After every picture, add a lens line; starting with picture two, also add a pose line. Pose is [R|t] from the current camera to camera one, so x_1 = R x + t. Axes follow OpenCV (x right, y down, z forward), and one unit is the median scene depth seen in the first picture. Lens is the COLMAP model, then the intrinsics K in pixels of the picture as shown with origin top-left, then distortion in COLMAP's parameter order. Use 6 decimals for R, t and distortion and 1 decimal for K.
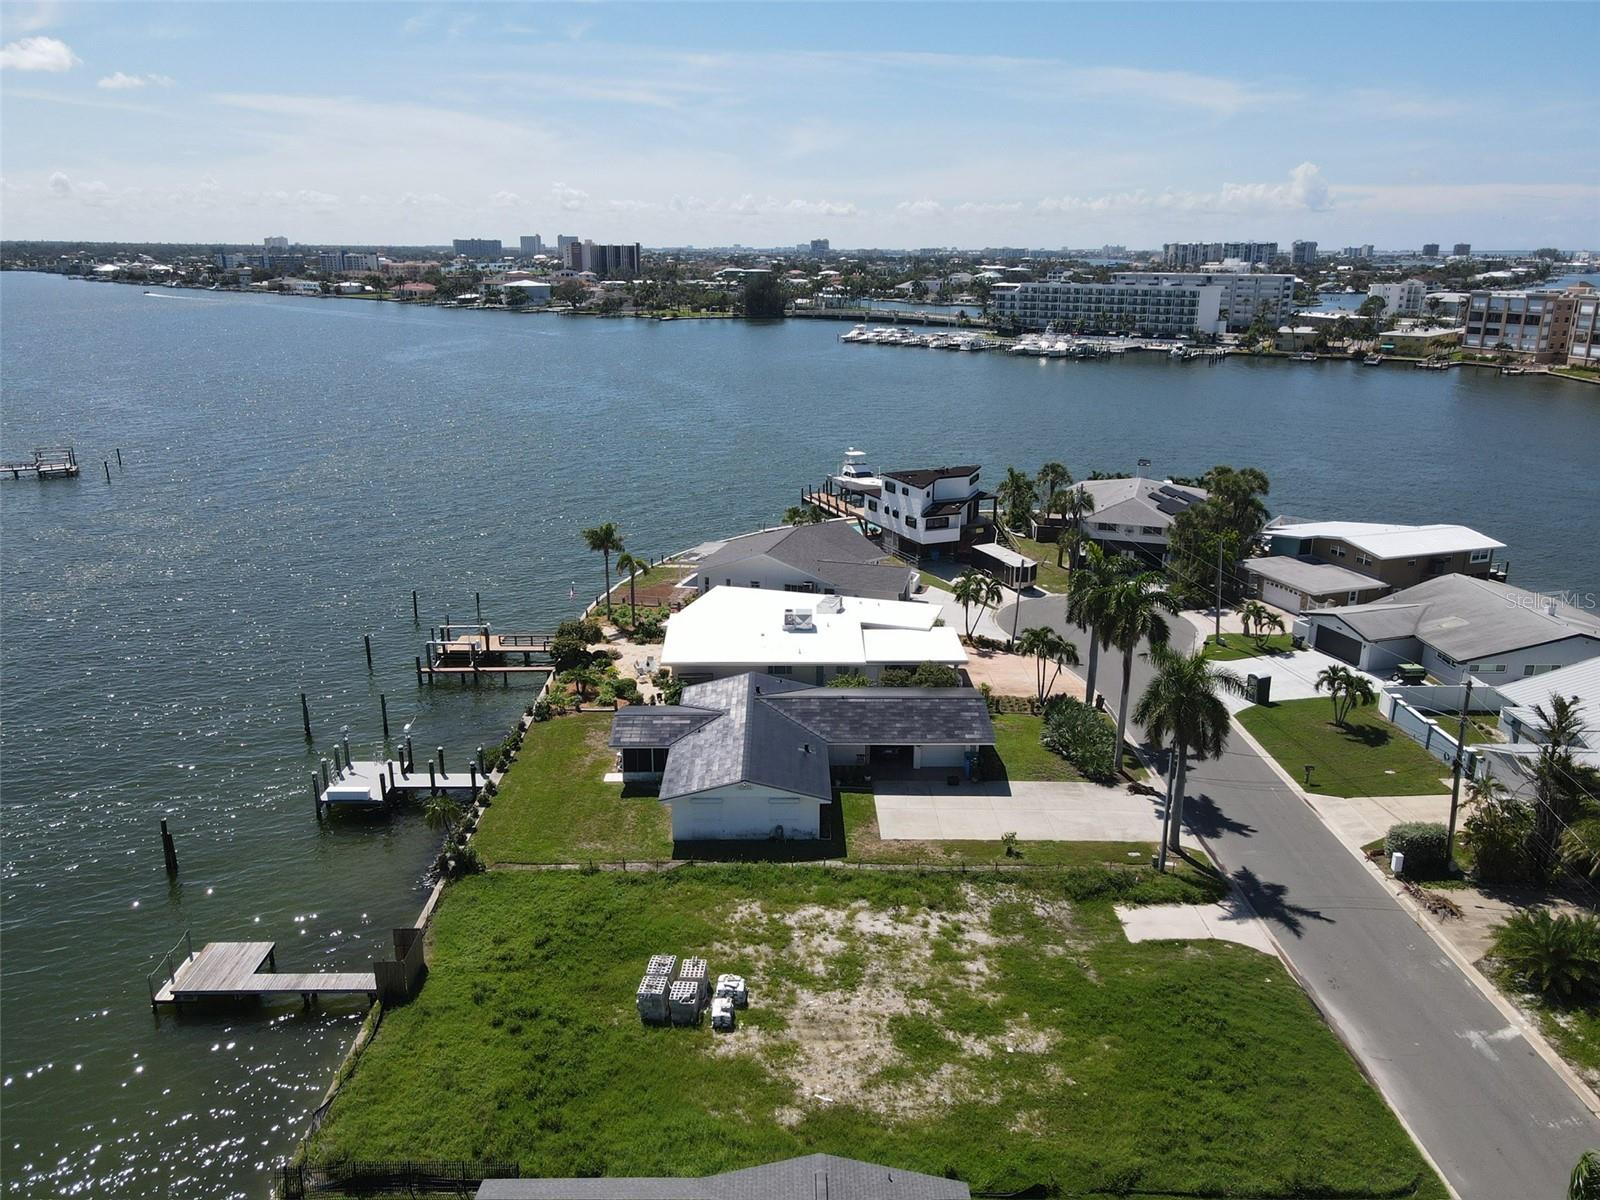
lens RADIAL K [[1170.1, 0, 796.5], [0, 1170.1, 592.3], [0, 0, 1]] dist [-0.010064, 0.060624]
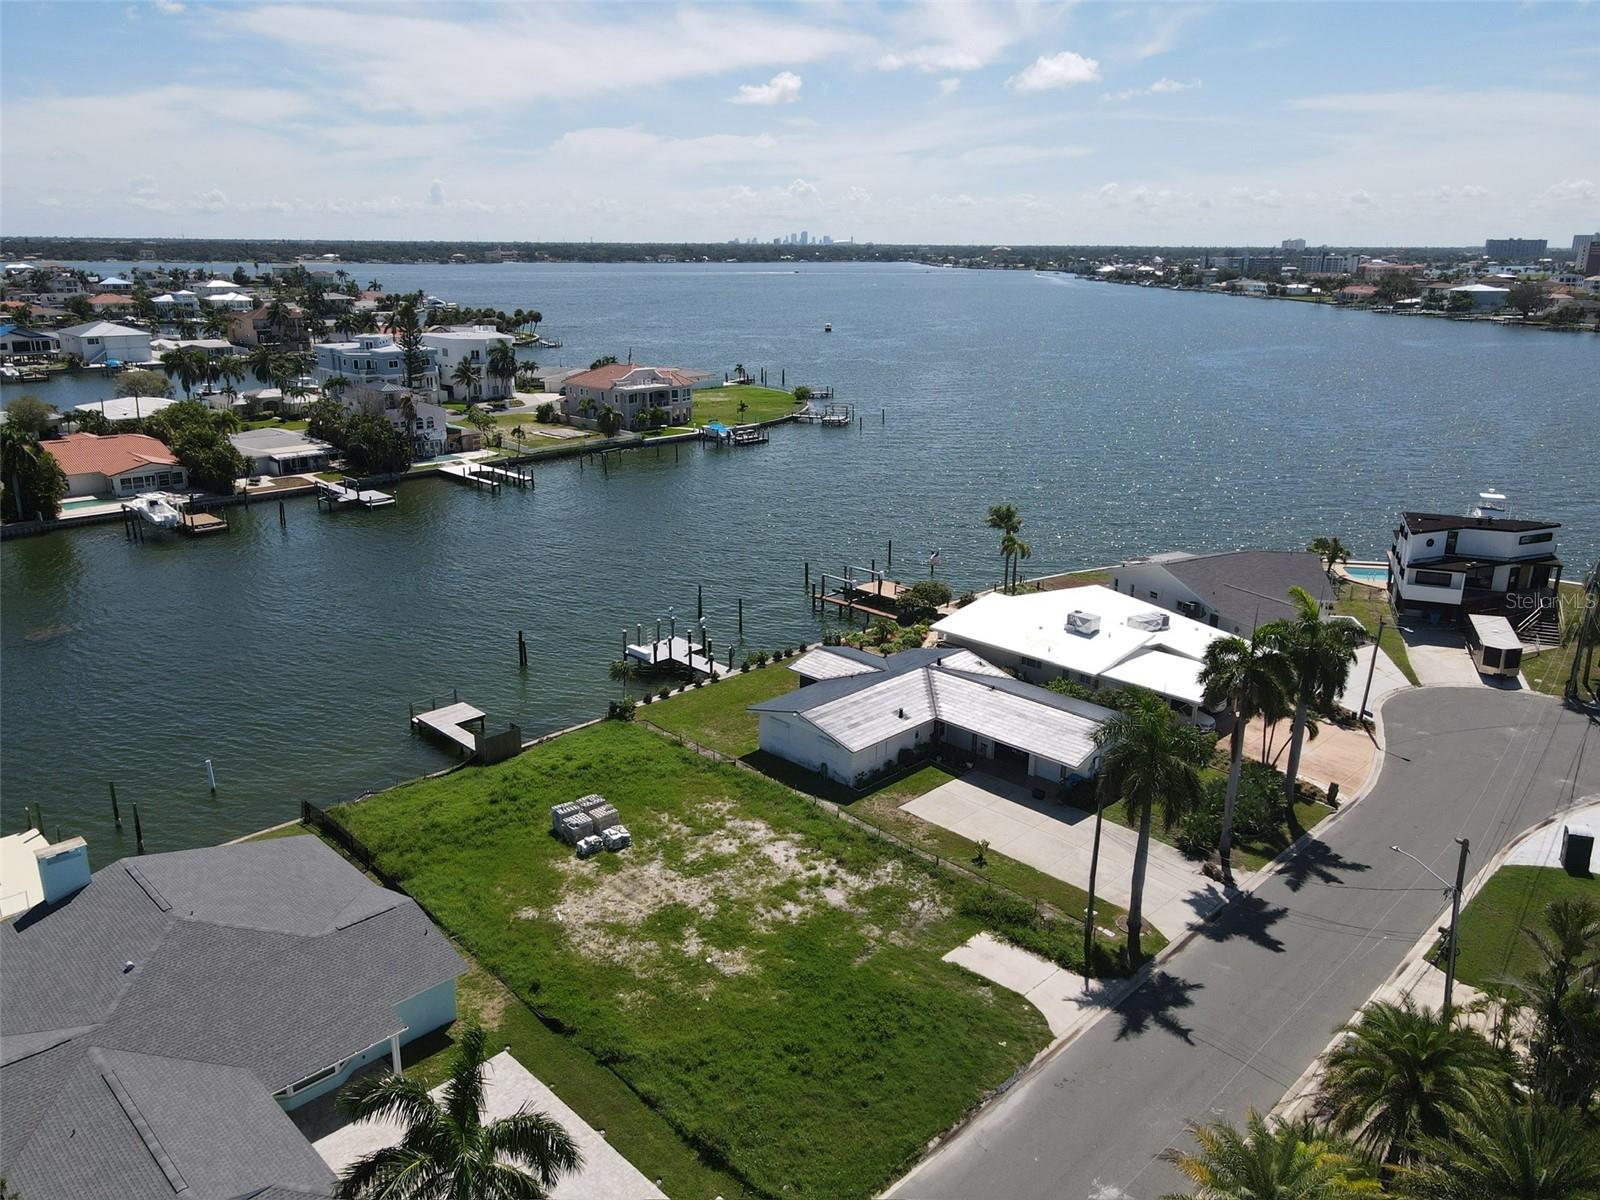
lens RADIAL K [[1172.7, 0, 796.7], [0, 1172.7, 585.7], [0, 0, 1]] dist [-0.004802, 0.042312]
pose [[0.697138, 0.200882, -0.688218, 0.701515], [-0.206119, 0.975574, 0.075967, -0.044532], [0.686668, 0.088896, 0.721515, 0.164232]]
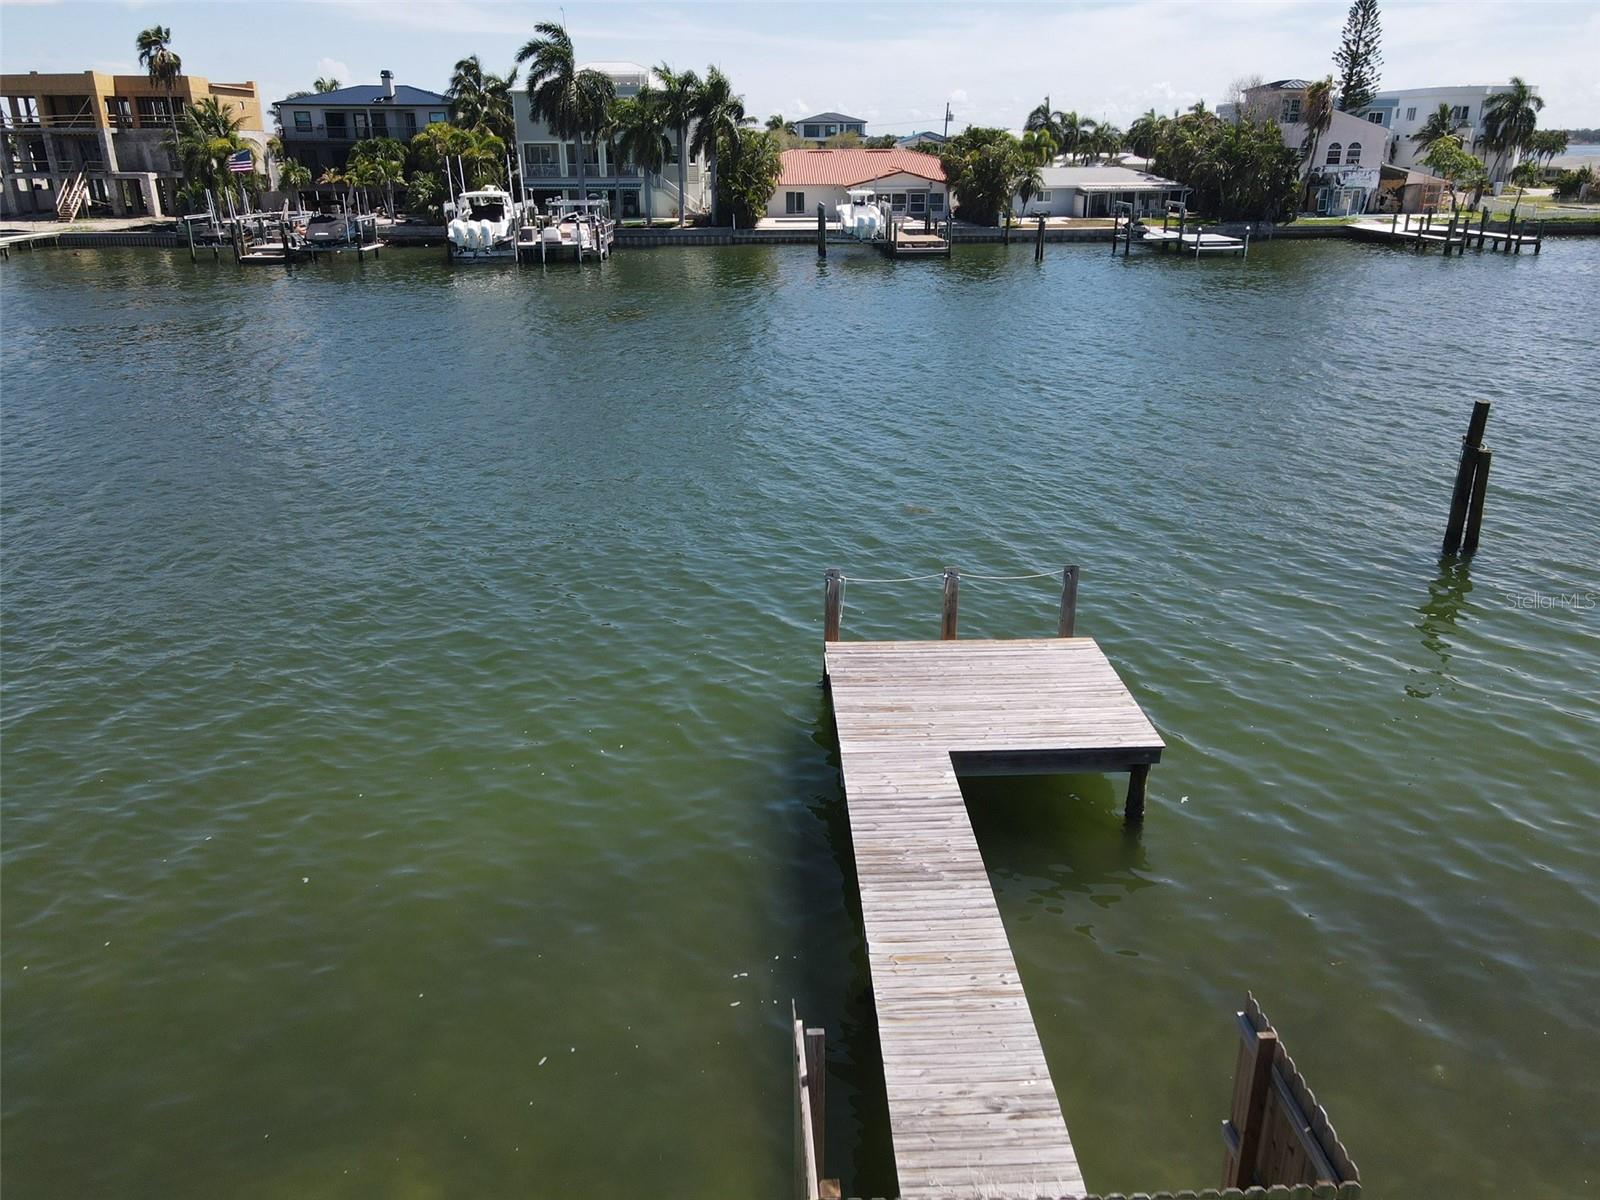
lens RADIAL K [[1171.6, 0, 796.8], [0, 1171.6, 585.6], [0, 0, 1]] dist [0.005870, 0.022045]
pose [[0.021763, 0.348062, -0.937219, -0.202503], [-0.279476, 0.902187, 0.328562, 0.183398], [0.959906, 0.254779, 0.116909, 0.771482]]
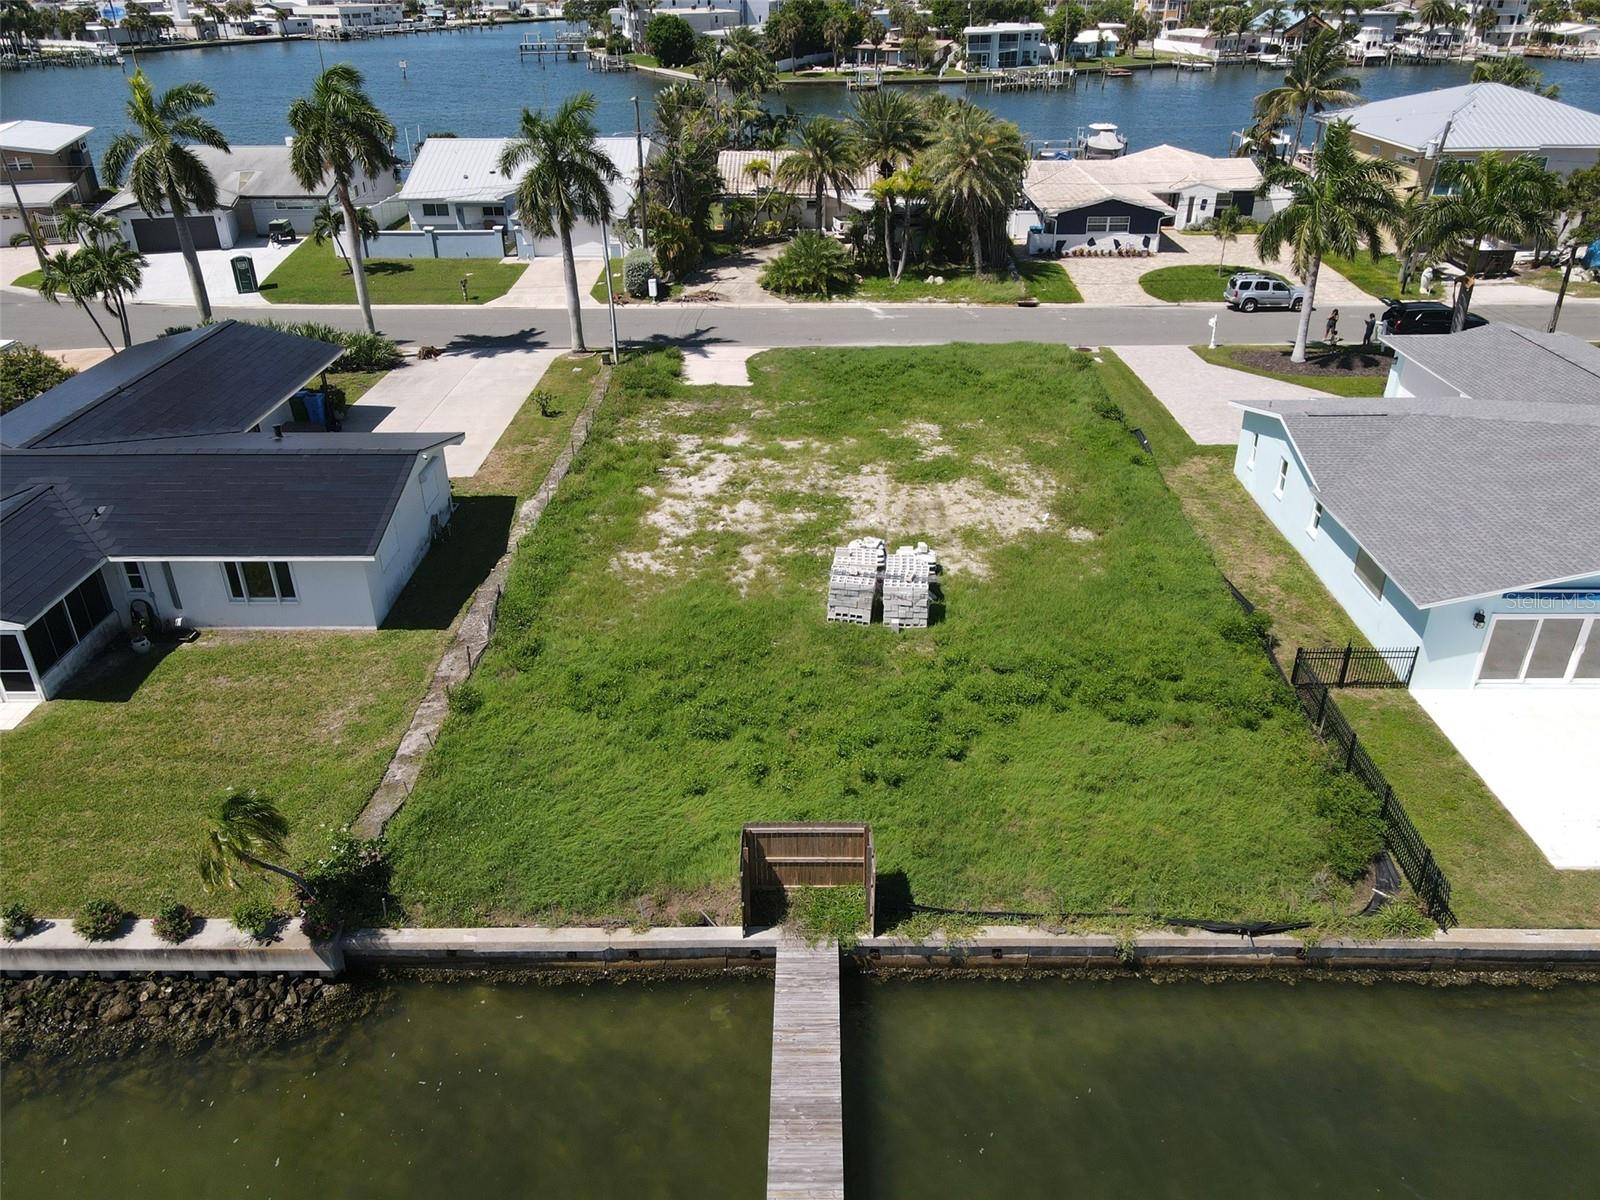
lens RADIAL K [[1171.6, 0, 796.8], [0, 1171.6, 585.6], [0, 0, 1]] dist [0.005870, 0.022045]
pose [[0.025594, -0.471634, 0.881423, -0.554677], [0.291099, 0.847018, 0.444772, 0.018403], [-0.956351, 0.245198, 0.158970, 0.739172]]
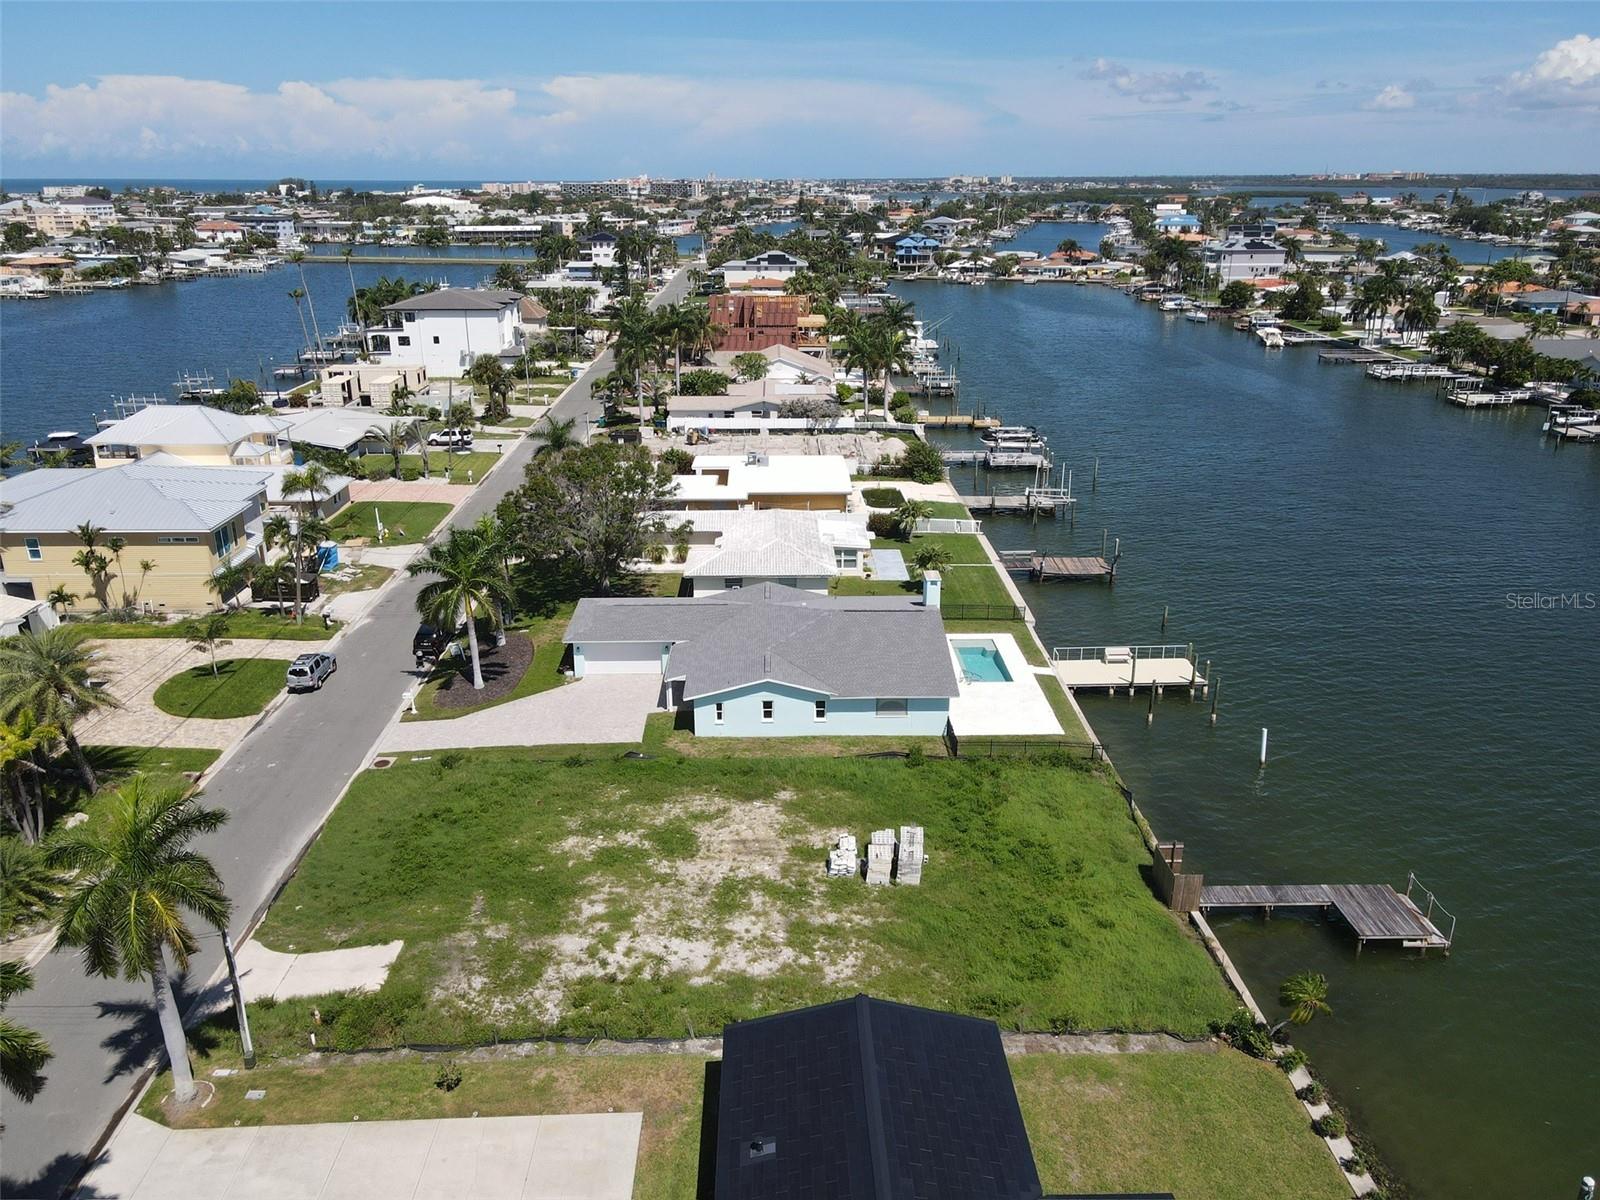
lens RADIAL K [[1172.7, 0, 796.7], [0, 1172.7, 585.7], [0, 0, 1]] dist [-0.004802, 0.042312]
pose [[-0.999920, 0.000461, -0.012603, -0.001222], [-0.006982, 0.812010, 0.583601, -0.382546], [0.010503, 0.583643, -0.811943, 1.360113]]
